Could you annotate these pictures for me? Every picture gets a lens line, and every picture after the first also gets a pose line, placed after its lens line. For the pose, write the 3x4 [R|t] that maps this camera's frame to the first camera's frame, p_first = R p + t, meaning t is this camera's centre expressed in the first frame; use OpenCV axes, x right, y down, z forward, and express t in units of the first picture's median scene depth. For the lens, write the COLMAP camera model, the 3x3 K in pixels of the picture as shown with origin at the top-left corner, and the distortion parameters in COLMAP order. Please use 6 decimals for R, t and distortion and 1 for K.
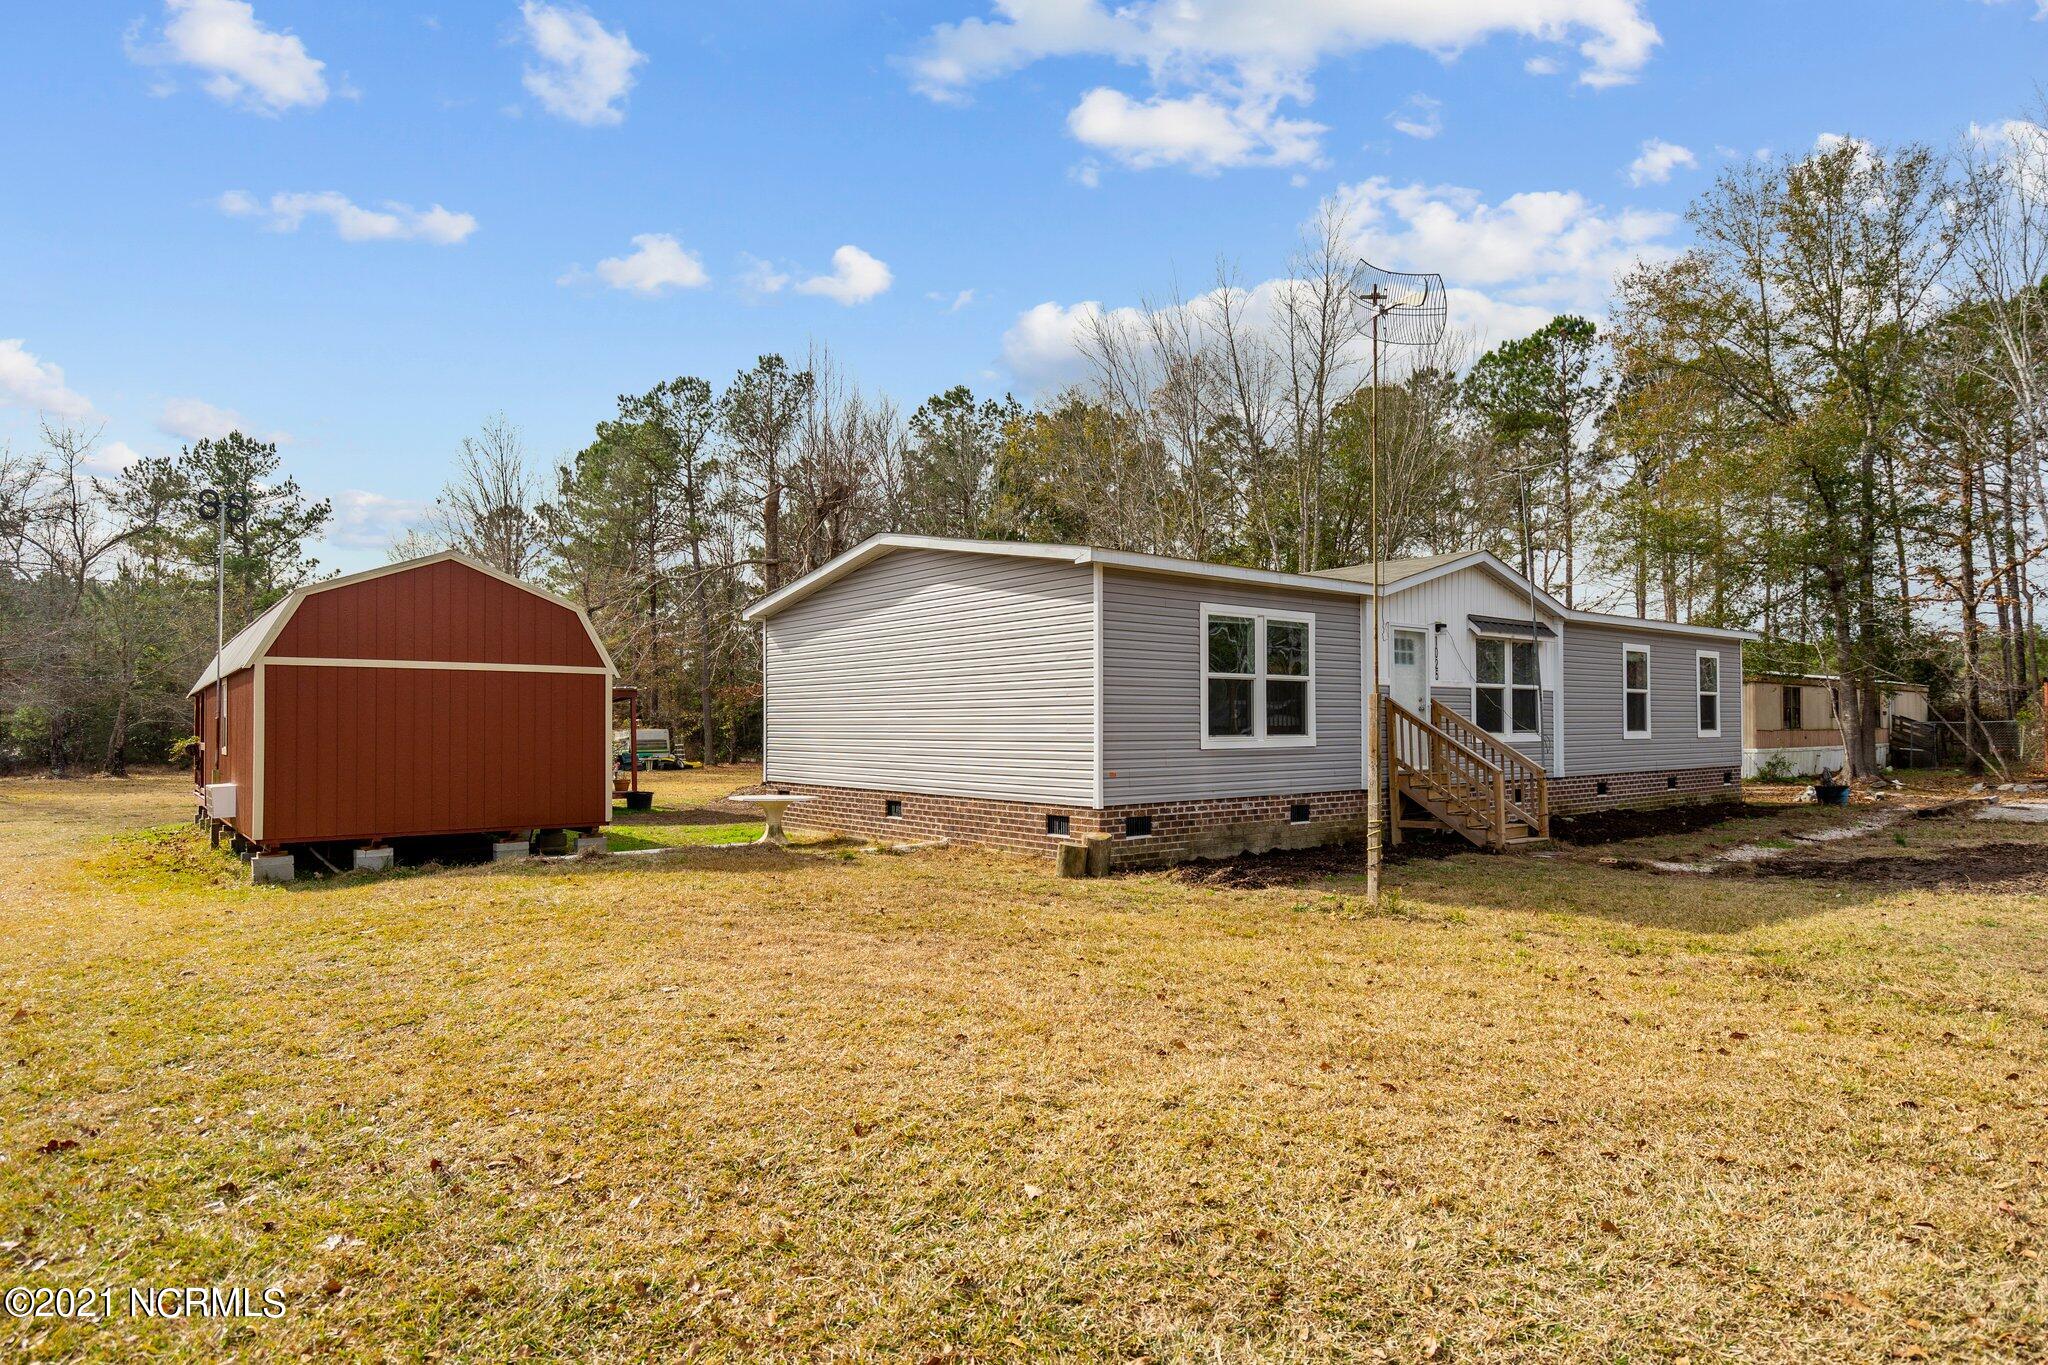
lens RADIAL K [[1055.0, 0, 1034.8], [0, 1055.0, 708.1], [0, 0, 1]] dist [0.027904, -0.000400]
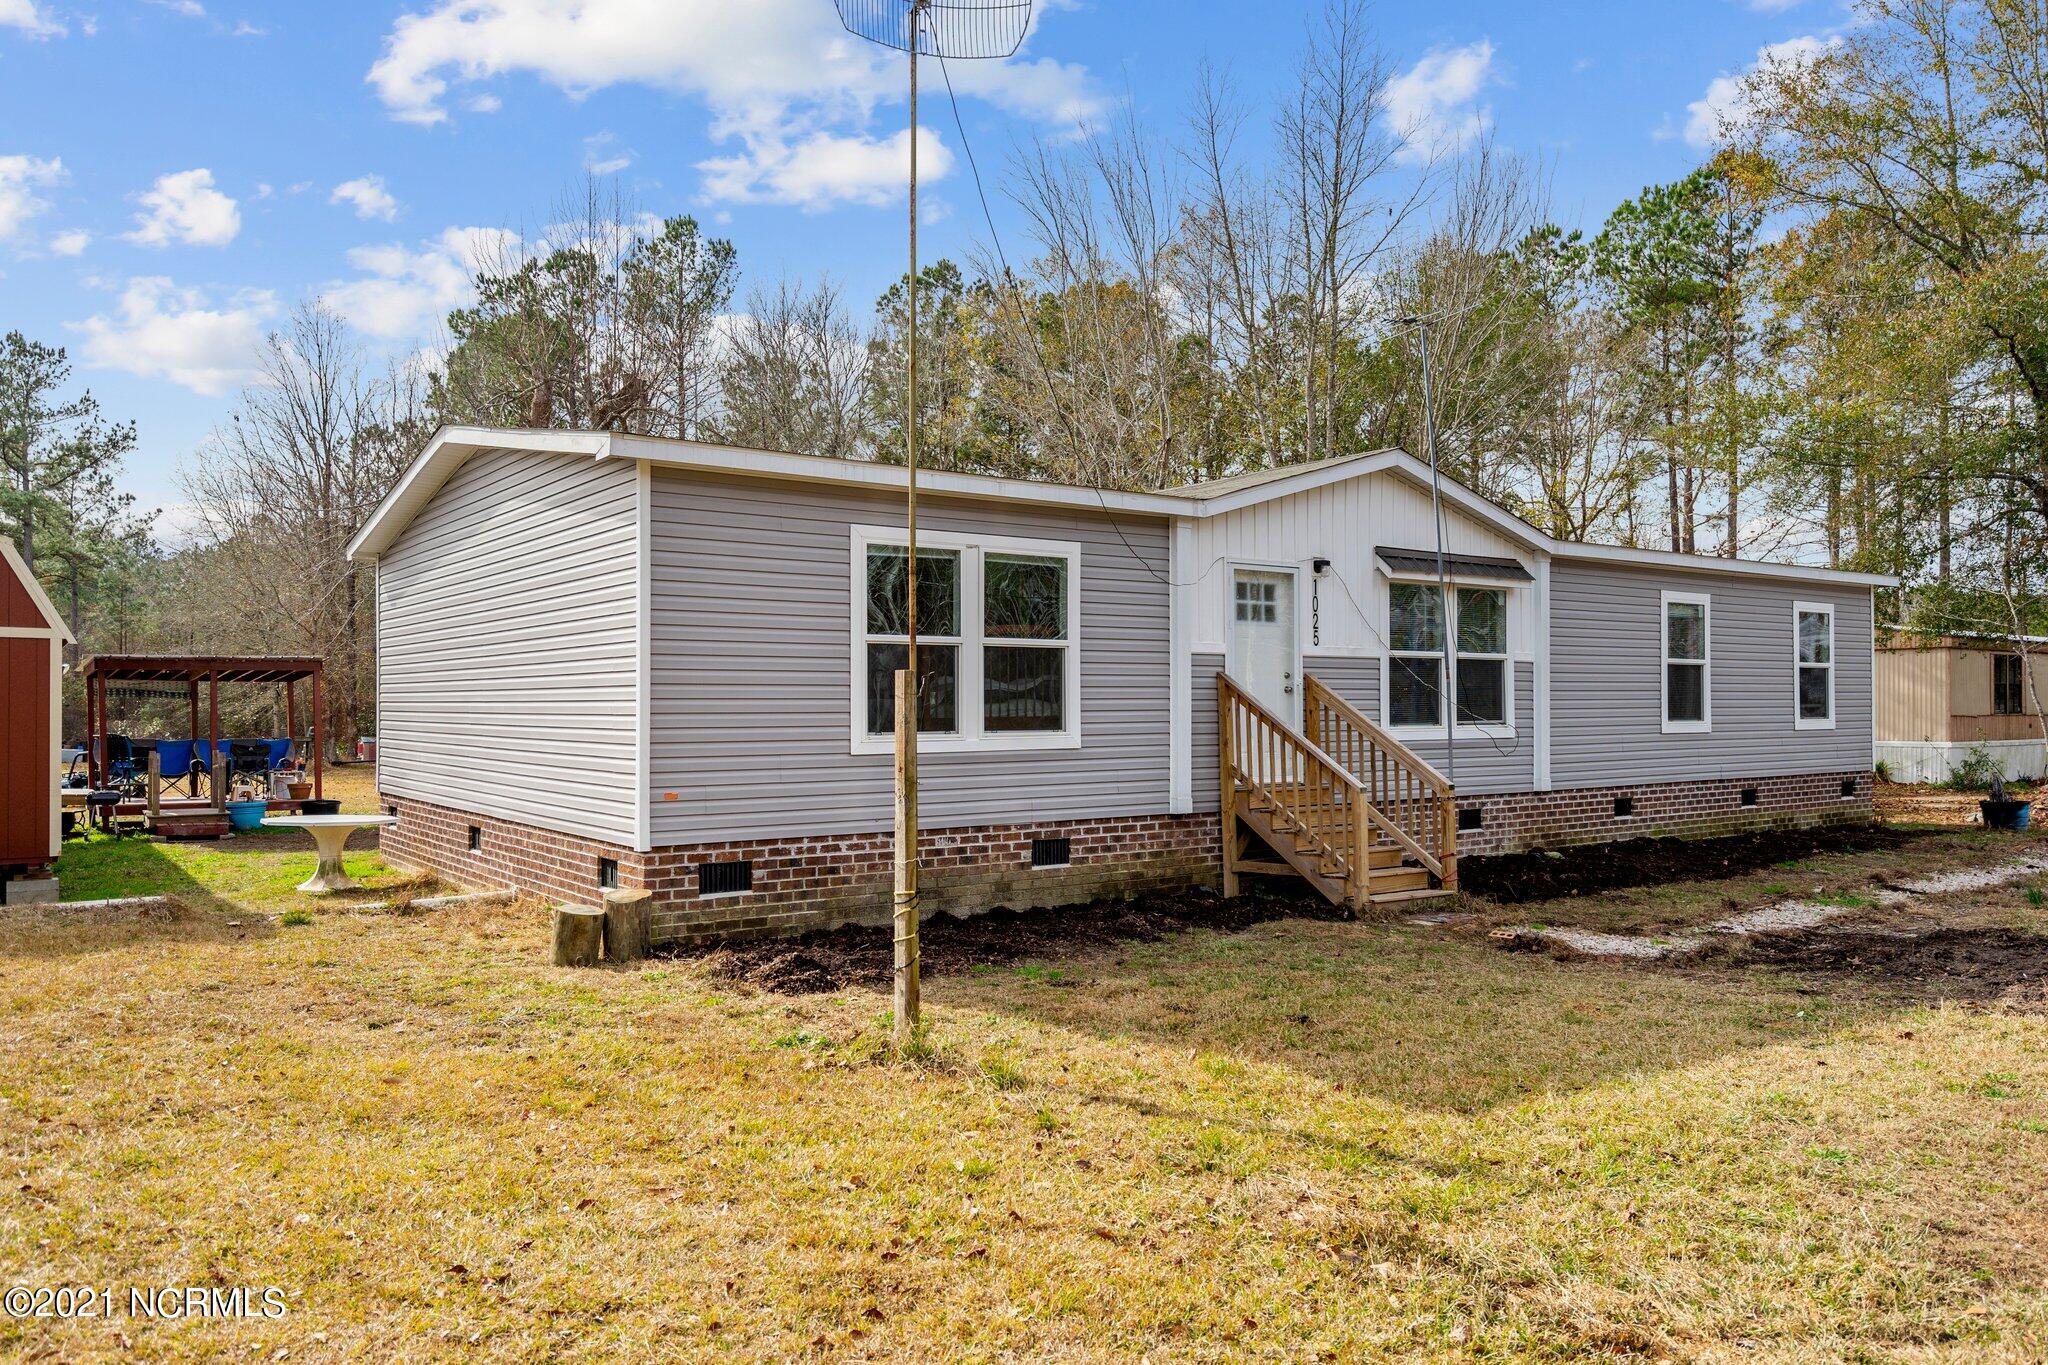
lens RADIAL K [[1351.4, 0, 1024.0], [0, 1351.4, 682.5], [0, 0, 1]] dist [0.001149, 0.019901]
pose [[0.998550, 0.001227, -0.053815, 0.257235], [-0.001136, 0.999998, 0.001722, -0.005134], [0.053817, -0.001658, 0.998549, 0.161306]]
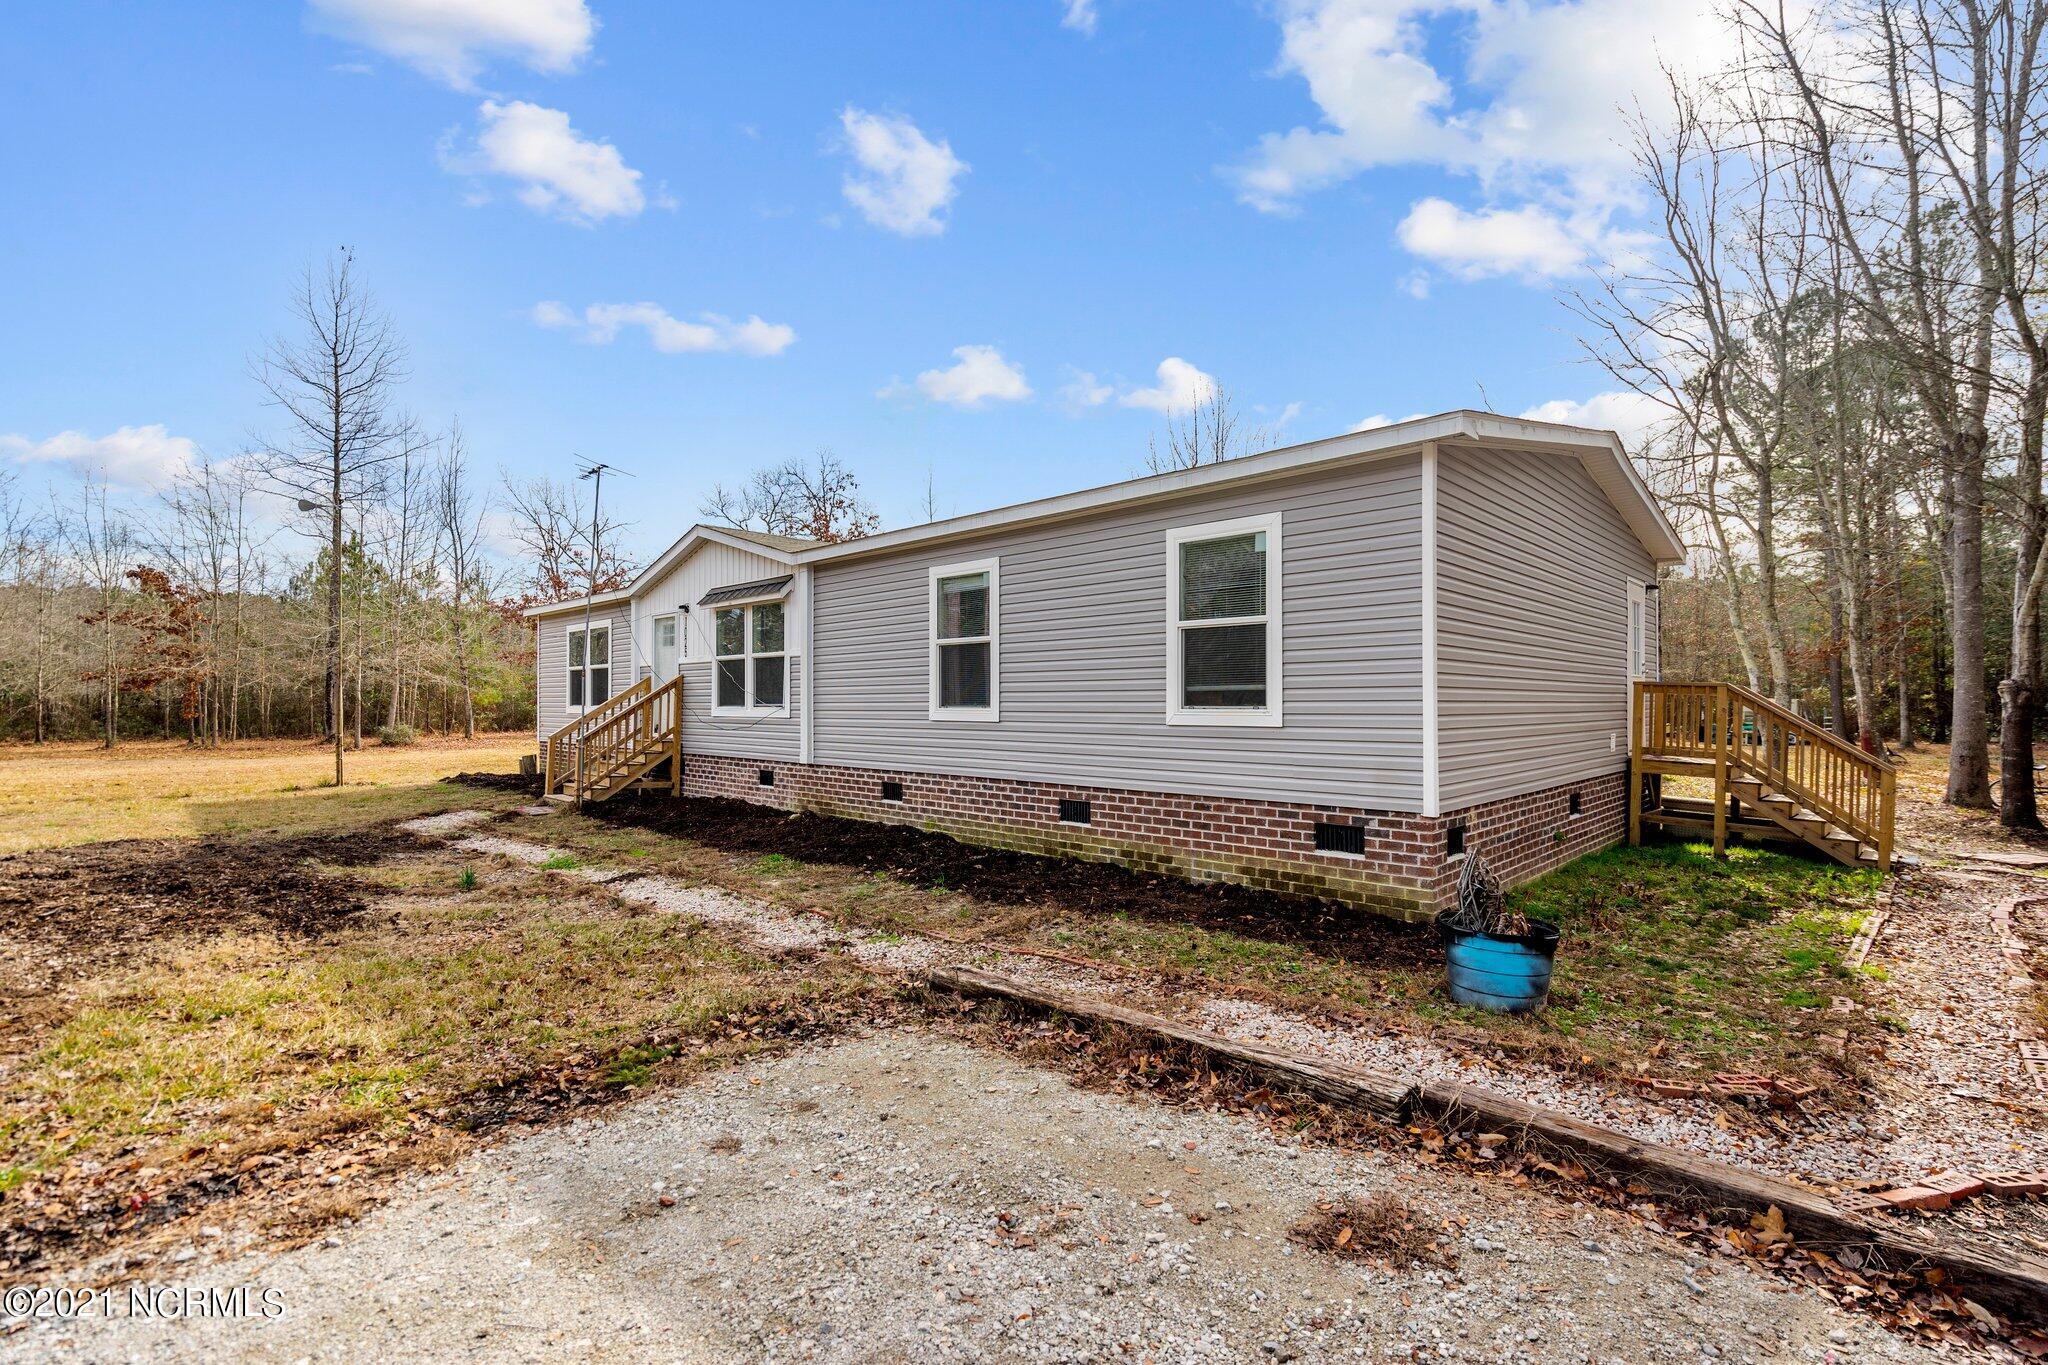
lens RADIAL K [[932.6, 0, 1020.7], [0, 932.6, 690.2], [0, 0, 1]] dist [0.001057, 0.000438]
pose [[0.129326, -0.015937, -0.991474, 1.452218], [0.010145, 0.999840, -0.014748, 0.026494], [0.991550, -0.008151, 0.129467, 1.285356]]
